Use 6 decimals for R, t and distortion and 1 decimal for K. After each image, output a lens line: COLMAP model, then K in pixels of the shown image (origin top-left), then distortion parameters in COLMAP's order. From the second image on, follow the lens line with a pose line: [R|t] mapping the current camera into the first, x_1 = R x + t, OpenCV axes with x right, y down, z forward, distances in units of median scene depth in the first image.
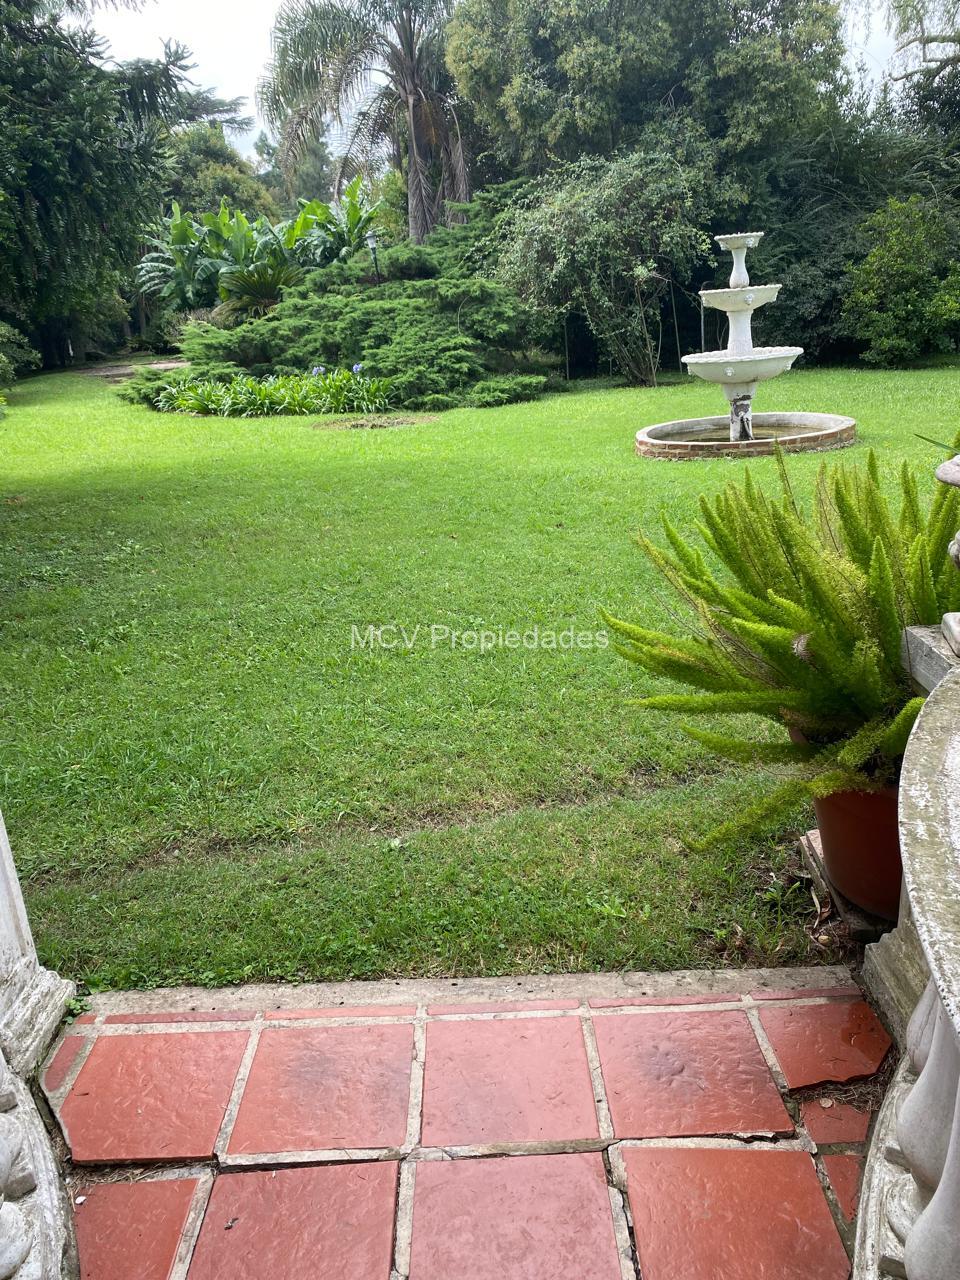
lens RADIAL K [[986.0, 0, 480.0], [0, 986.0, 640.0], [0, 0, 1]] dist [0.033990, -0.008636]
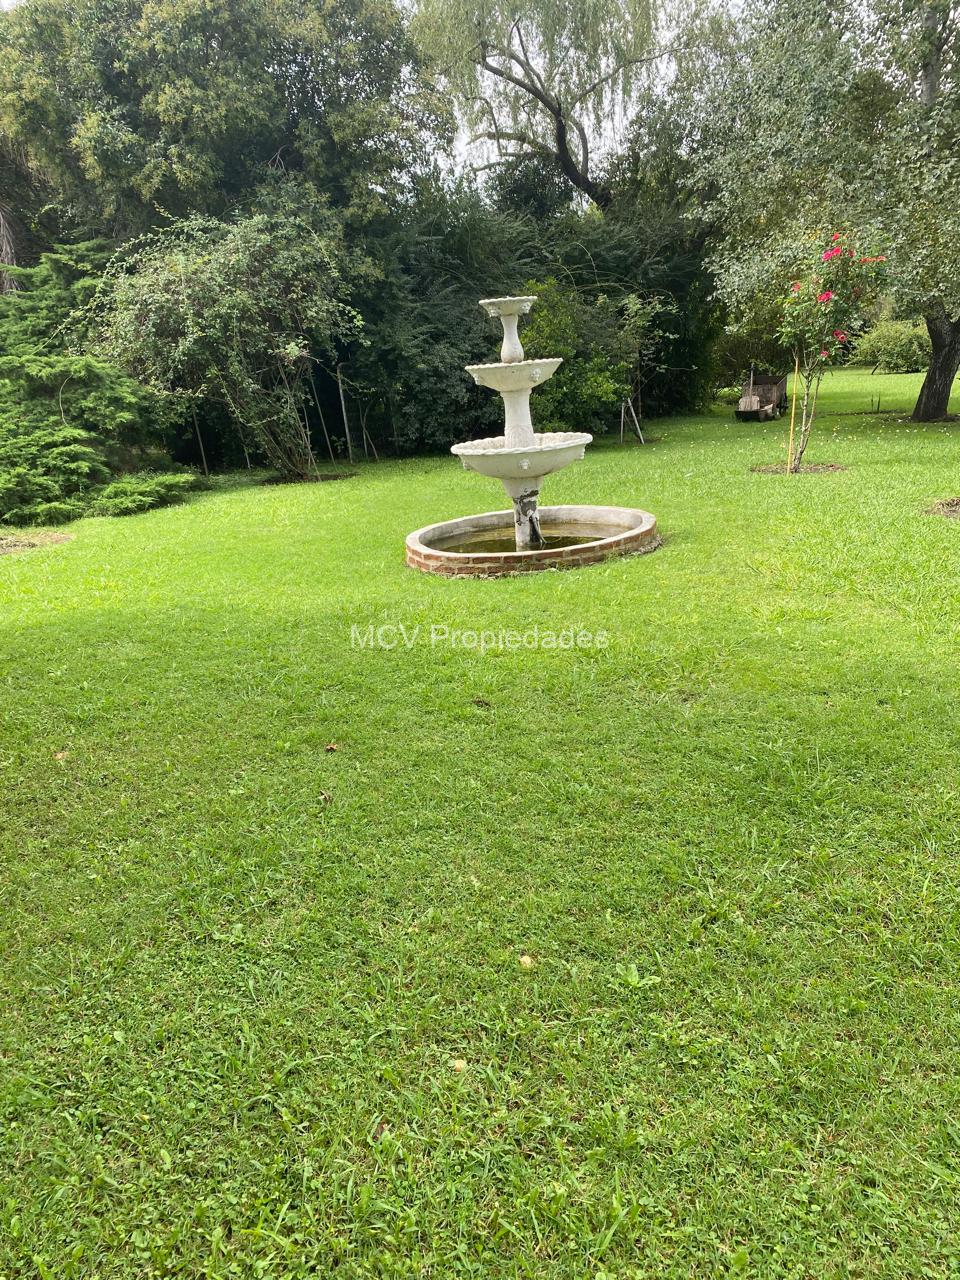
lens RADIAL K [[968.5, 0, 480.2], [0, 968.5, 673.5], [0, 0, 1]] dist [0.008222, 0.007693]
pose [[0.892663, -0.133215, 0.430589, -0.086170], [0.152336, 0.988278, -0.010057, -0.058145], [-0.424202, 0.074572, 0.902492, 0.184096]]
